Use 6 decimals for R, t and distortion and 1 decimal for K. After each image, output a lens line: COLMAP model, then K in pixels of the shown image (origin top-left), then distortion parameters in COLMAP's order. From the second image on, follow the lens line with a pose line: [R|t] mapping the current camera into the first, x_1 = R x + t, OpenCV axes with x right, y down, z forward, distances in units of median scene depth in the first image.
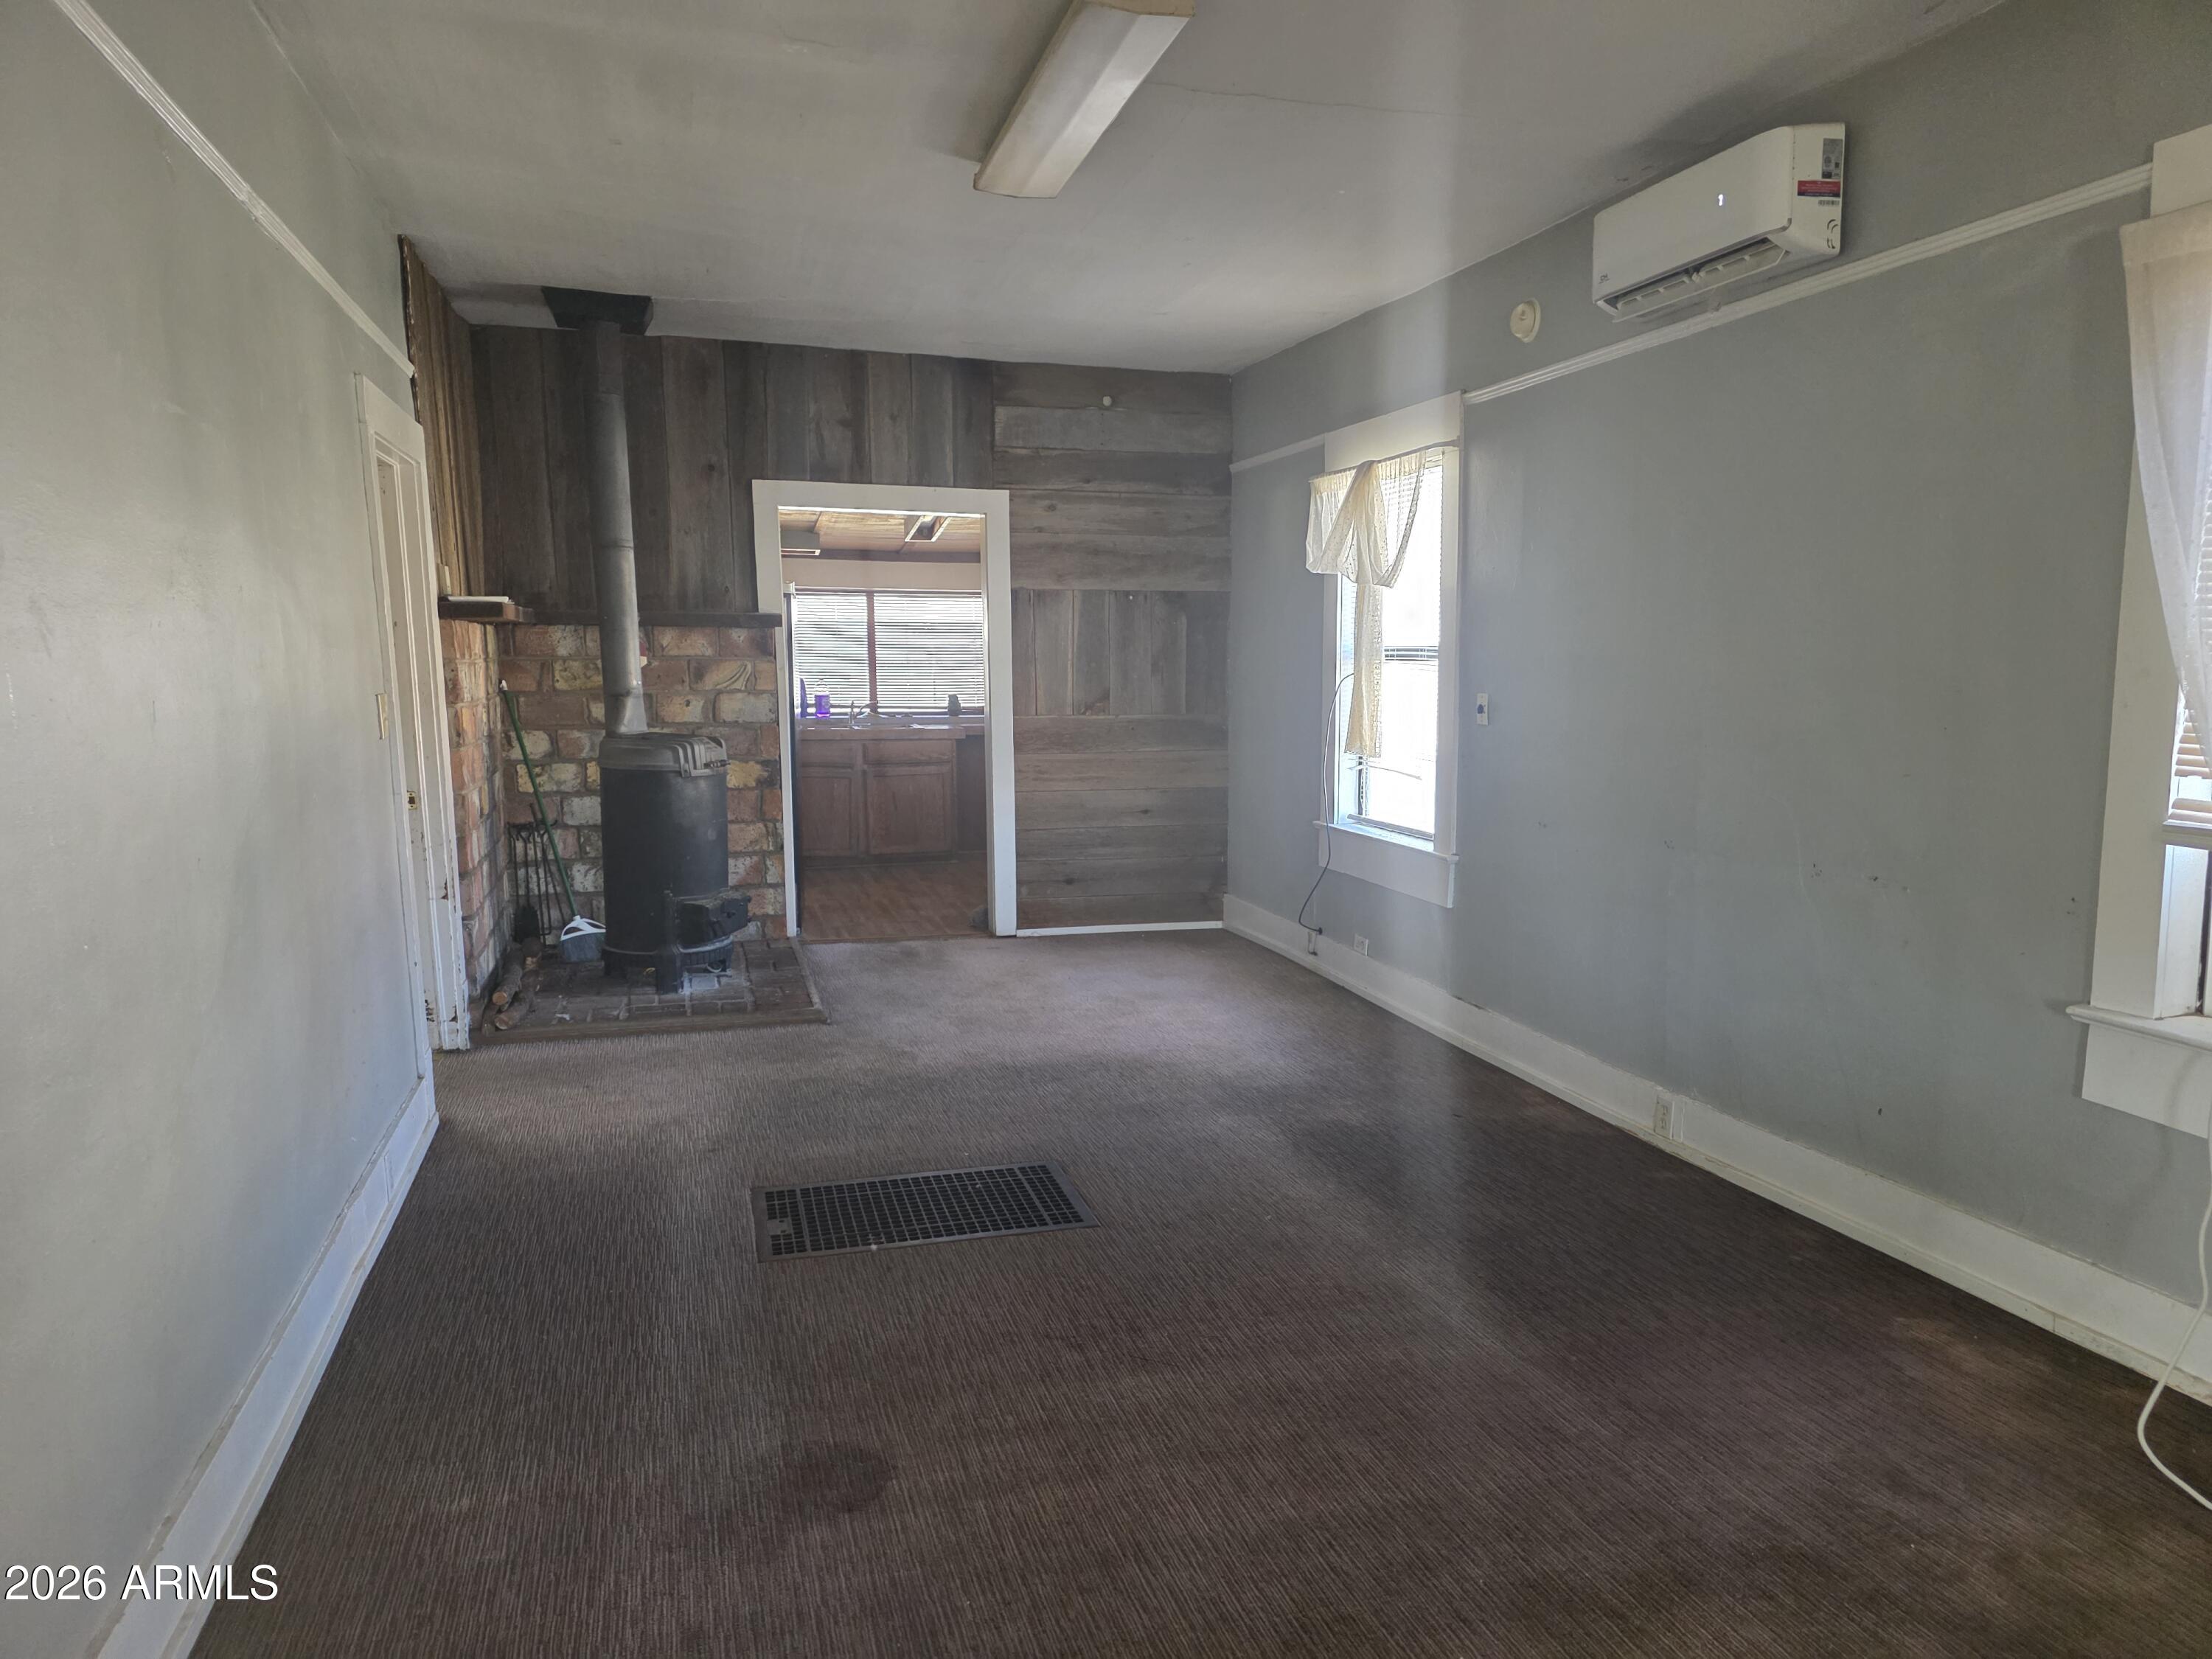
lens RADIAL K [[1495.9, 0, 1106.0], [0, 1495.9, 829.5], [0, 0, 1]] dist [0.088613, -0.068941]
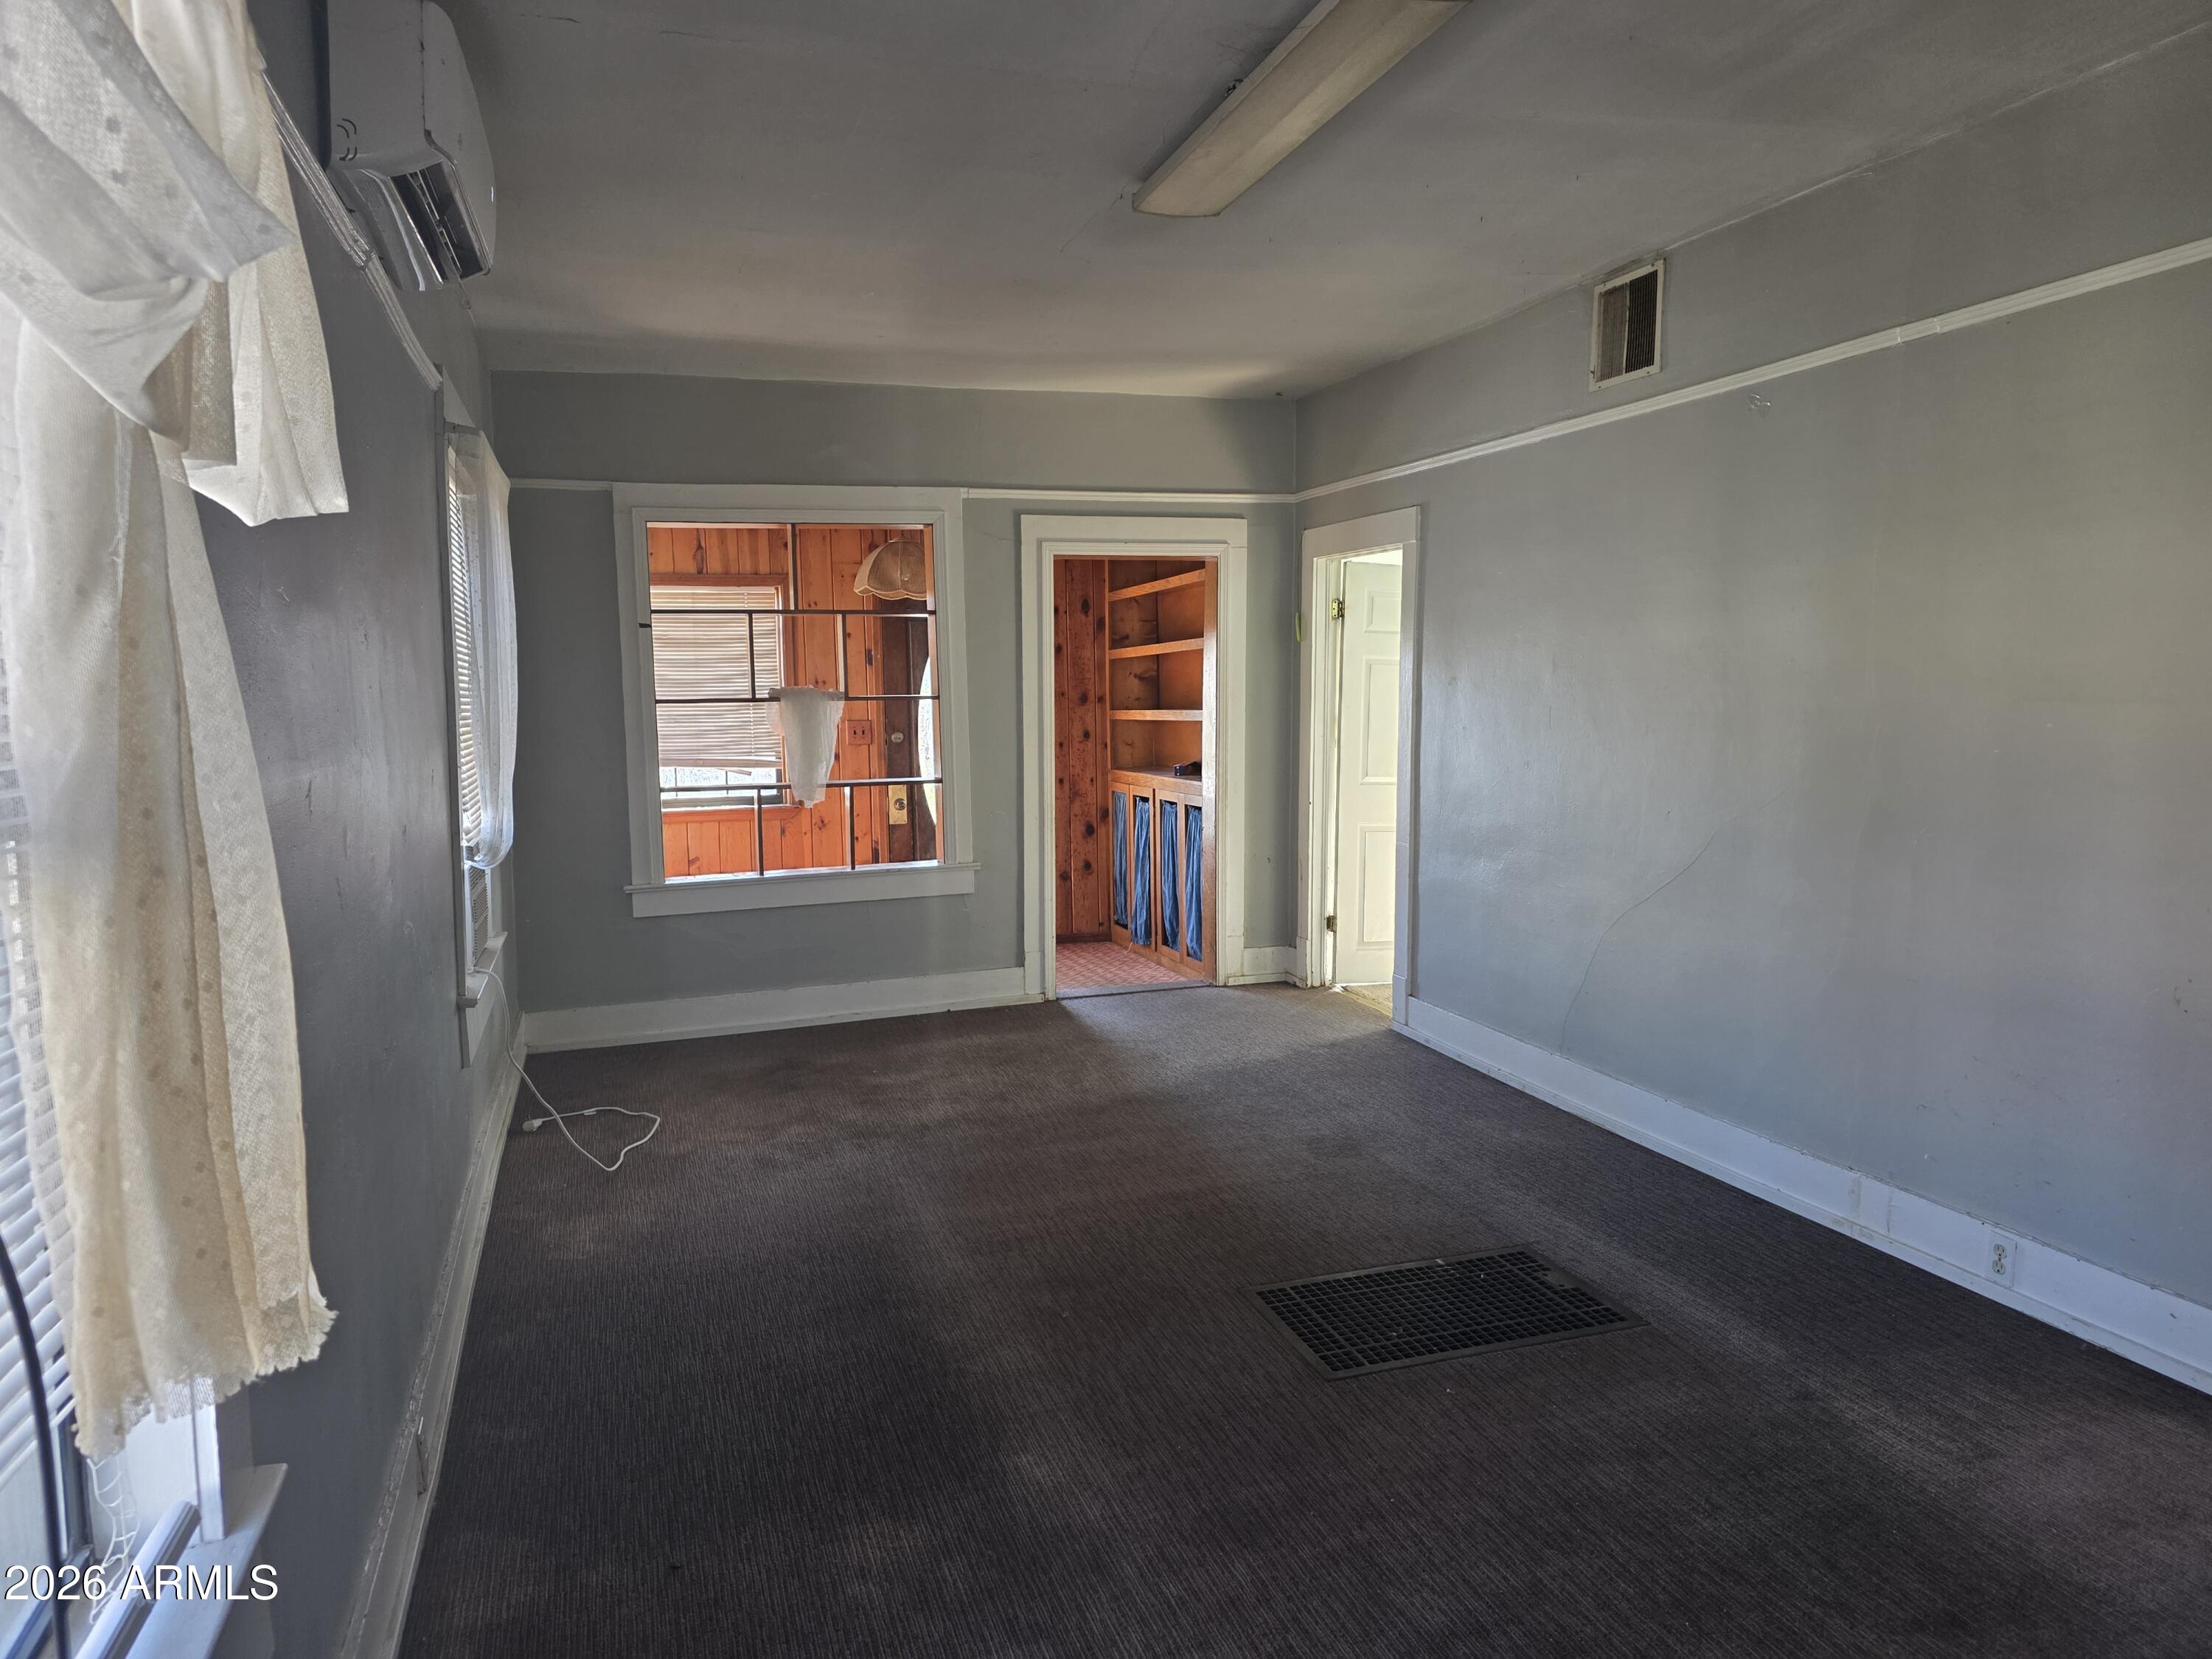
lens RADIAL K [[1495.9, 0, 1106.0], [0, 1495.9, 829.5], [0, 0, 1]] dist [0.088613, -0.068941]
pose [[-0.999337, 0.019512, -0.030735, 0.109285], [0.012514, 0.976910, 0.213285, -0.251569], [0.034187, 0.212759, -0.976506, 1.931112]]
